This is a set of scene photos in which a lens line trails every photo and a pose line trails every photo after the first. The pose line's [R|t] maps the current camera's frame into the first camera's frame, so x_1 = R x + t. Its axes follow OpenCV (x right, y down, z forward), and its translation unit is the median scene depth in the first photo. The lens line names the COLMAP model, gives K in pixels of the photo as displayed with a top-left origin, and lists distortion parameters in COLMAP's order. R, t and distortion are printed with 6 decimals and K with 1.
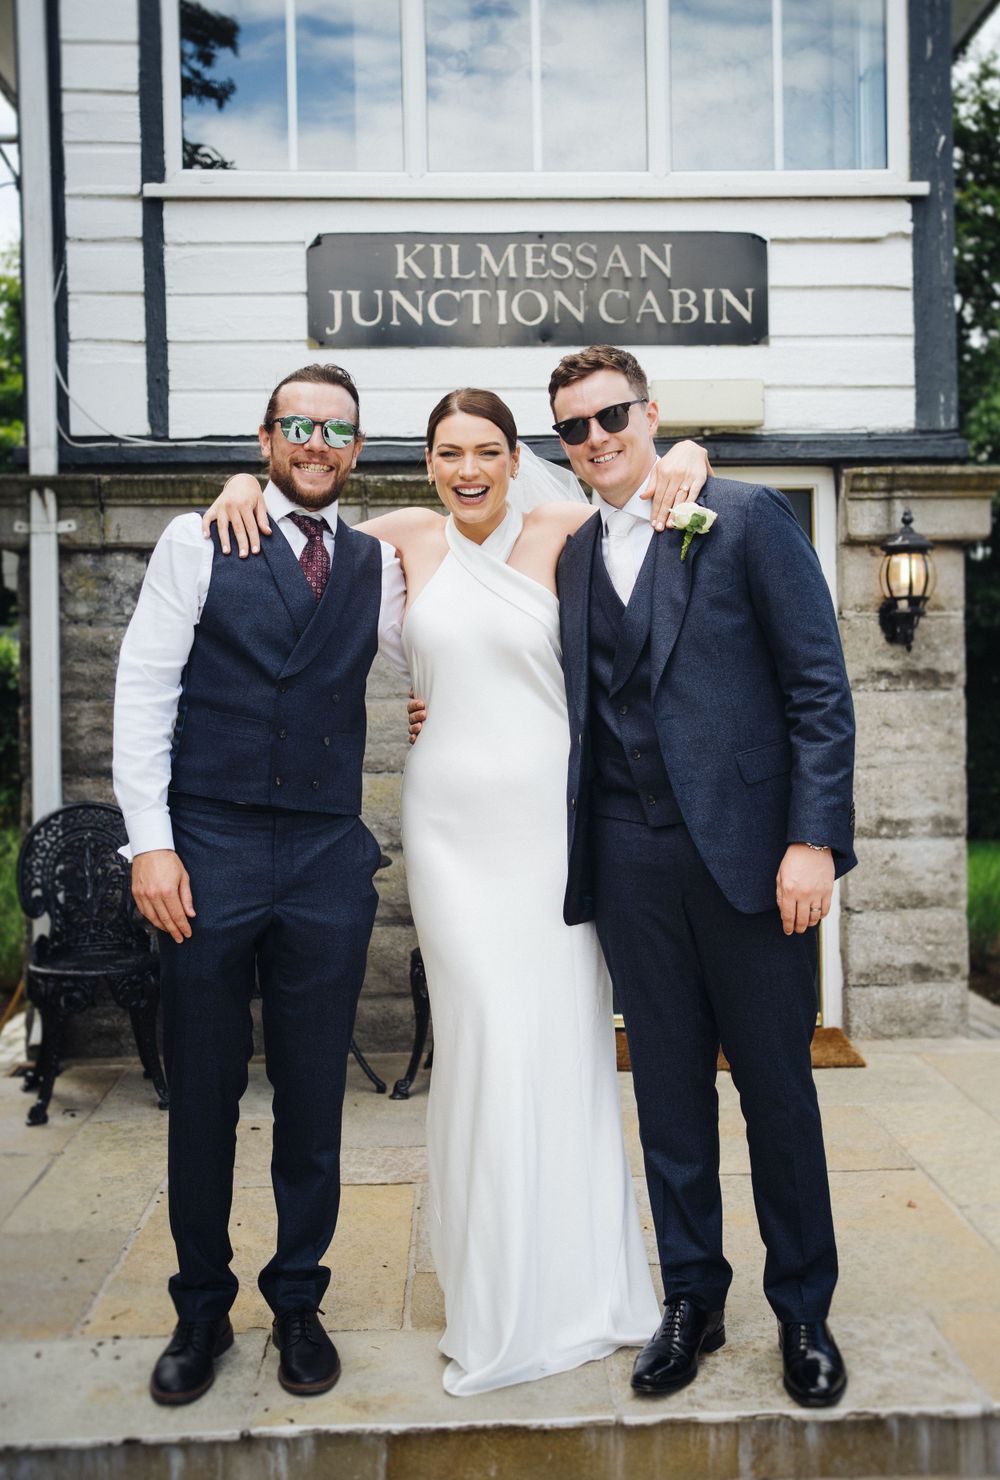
lens RADIAL K [[1582.1, 0, 498.1], [0, 1582.1, 729.4], [0, 0, 1]] dist [-0.004167, 0.000000]
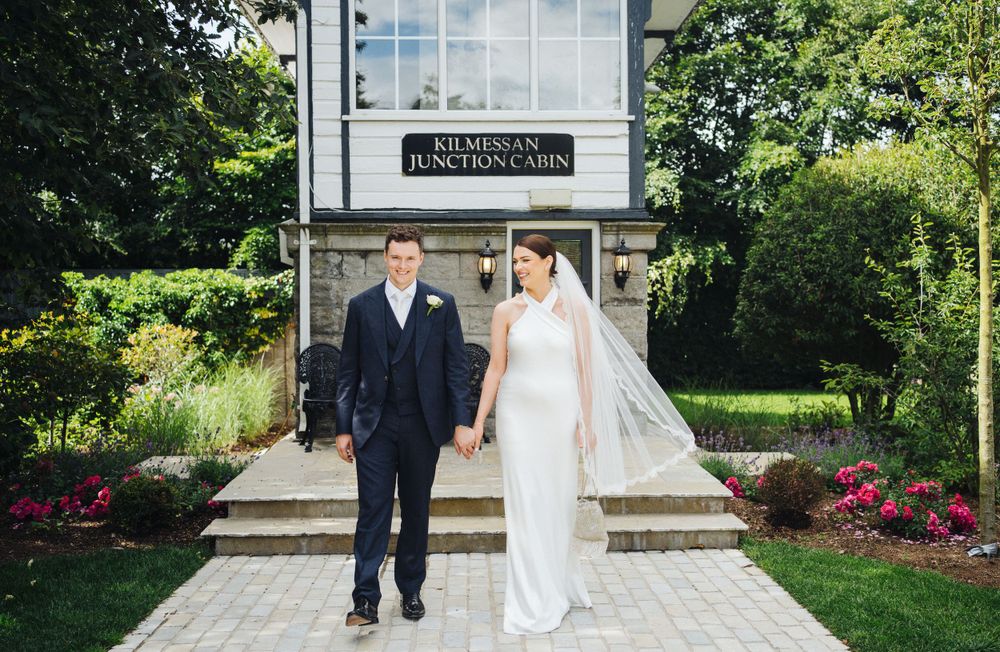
lens RADIAL K [[1044.9, 0, 500.3], [0, 1044.9, 332.9], [0, 0, 1]] dist [-0.085517, 0.000000]
pose [[0.999949, 0.009717, 0.002779, 0.044493], [-0.009711, 0.999951, -0.002026, 0.027458], [-0.002798, 0.001999, 0.999994, -0.770616]]
